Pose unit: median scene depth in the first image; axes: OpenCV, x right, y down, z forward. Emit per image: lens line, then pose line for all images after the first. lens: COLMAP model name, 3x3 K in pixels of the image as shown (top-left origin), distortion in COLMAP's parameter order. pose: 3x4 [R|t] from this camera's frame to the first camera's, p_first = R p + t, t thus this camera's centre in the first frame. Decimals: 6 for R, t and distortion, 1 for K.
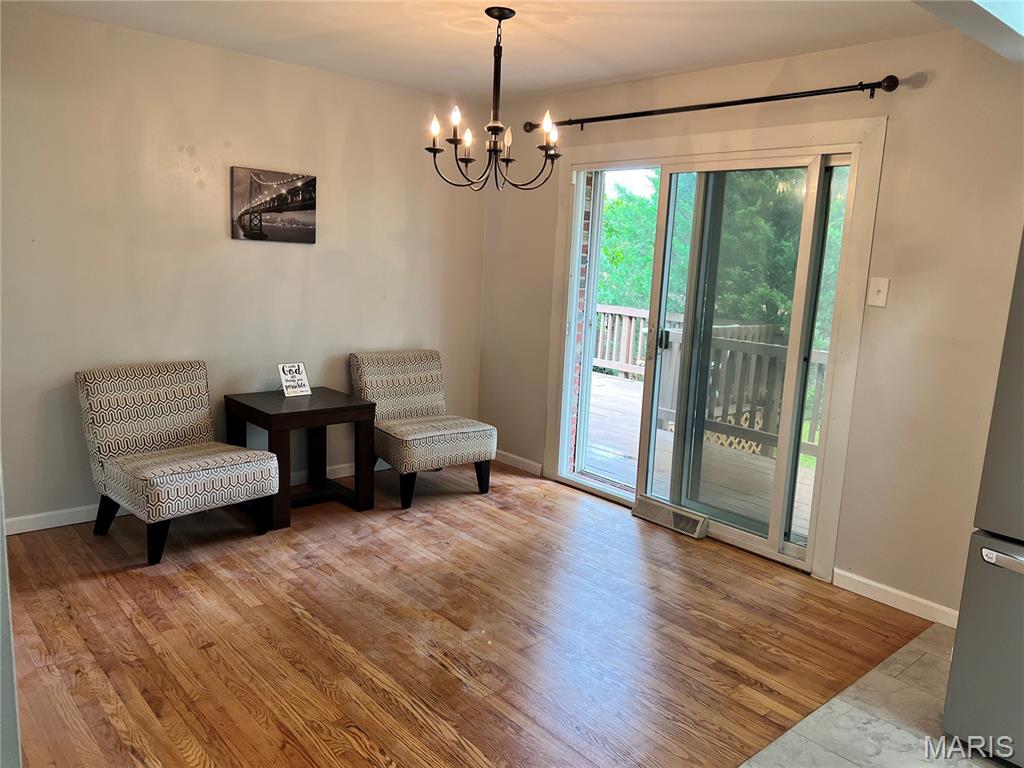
lens RADIAL K [[767.2, 0, 512.2], [0, 767.2, 384.3], [0, 0, 1]] dist [0.001655, 0.000124]
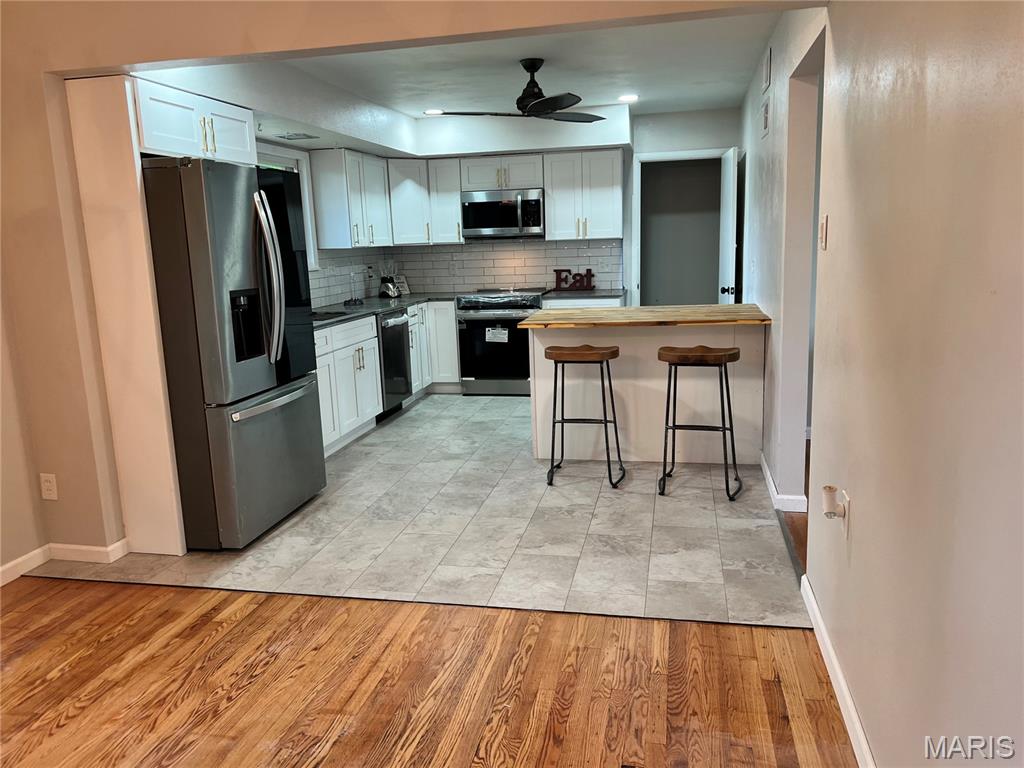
lens RADIAL K [[767.2, 0, 512.4], [0, 767.2, 383.4], [0, 0, 1]] dist [0.001655, 0.000124]
pose [[-0.597732, -0.180228, 0.781175, -0.750199], [0.142124, 0.935147, 0.324500, -0.217118], [-0.788998, 0.304988, -0.533353, 1.155706]]
